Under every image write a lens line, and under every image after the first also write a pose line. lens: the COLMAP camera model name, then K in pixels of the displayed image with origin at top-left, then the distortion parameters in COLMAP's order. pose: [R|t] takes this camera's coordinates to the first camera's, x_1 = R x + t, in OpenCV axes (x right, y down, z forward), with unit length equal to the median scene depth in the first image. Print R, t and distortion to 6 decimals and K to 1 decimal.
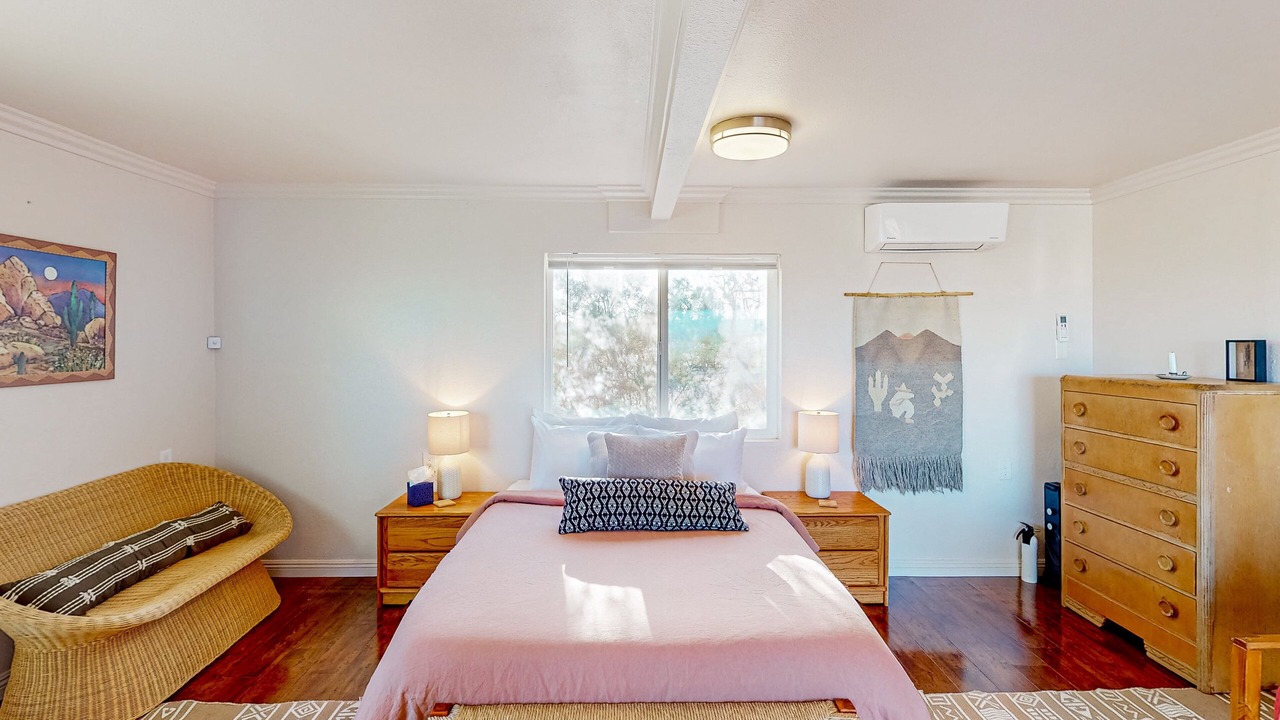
lens RADIAL K [[609.4, 0, 639.8], [0, 609.4, 334.3], [0, 0, 1]] dist [0.000118, 0.000871]
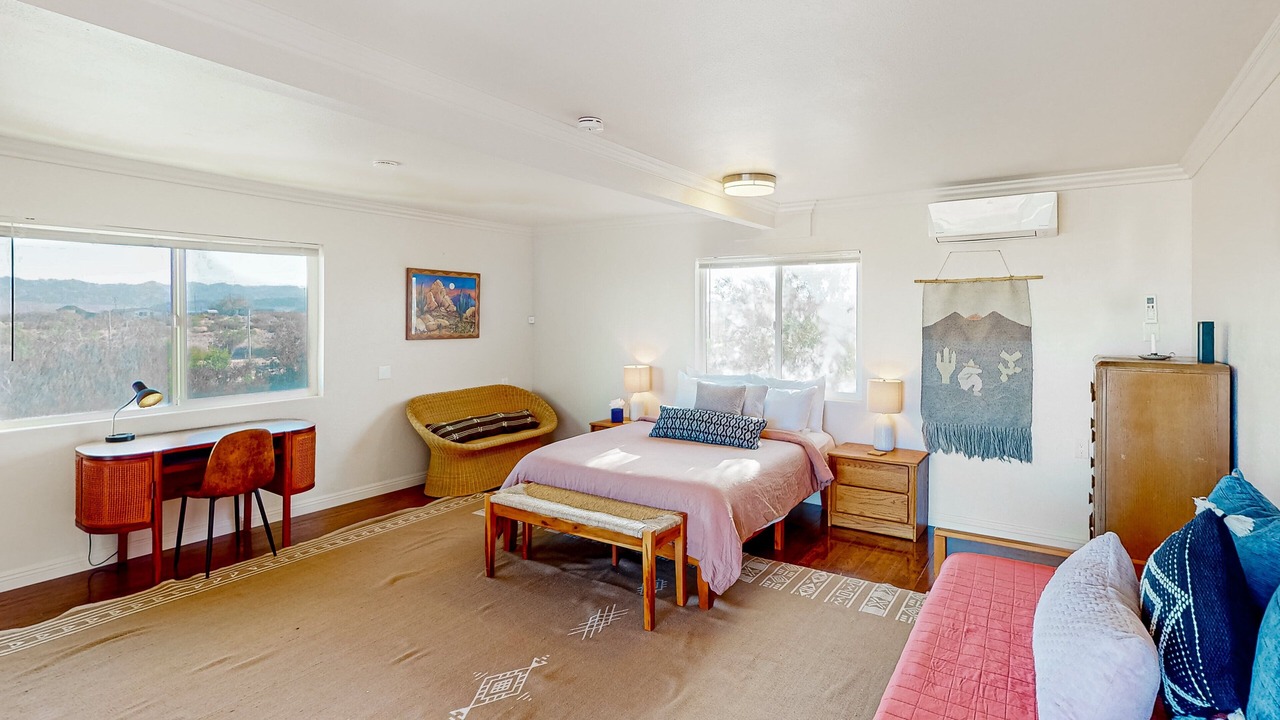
lens RADIAL K [[638.9, 0, 640.1], [0, 638.9, 311.9], [0, 0, 1]] dist [-0.000842, 0.000041]
pose [[0.813324, -0.002016, -0.581807, 0.625620], [-0.000313, 0.999992, -0.003902, -0.002161], [0.581810, 0.003356, 0.813318, -0.306123]]
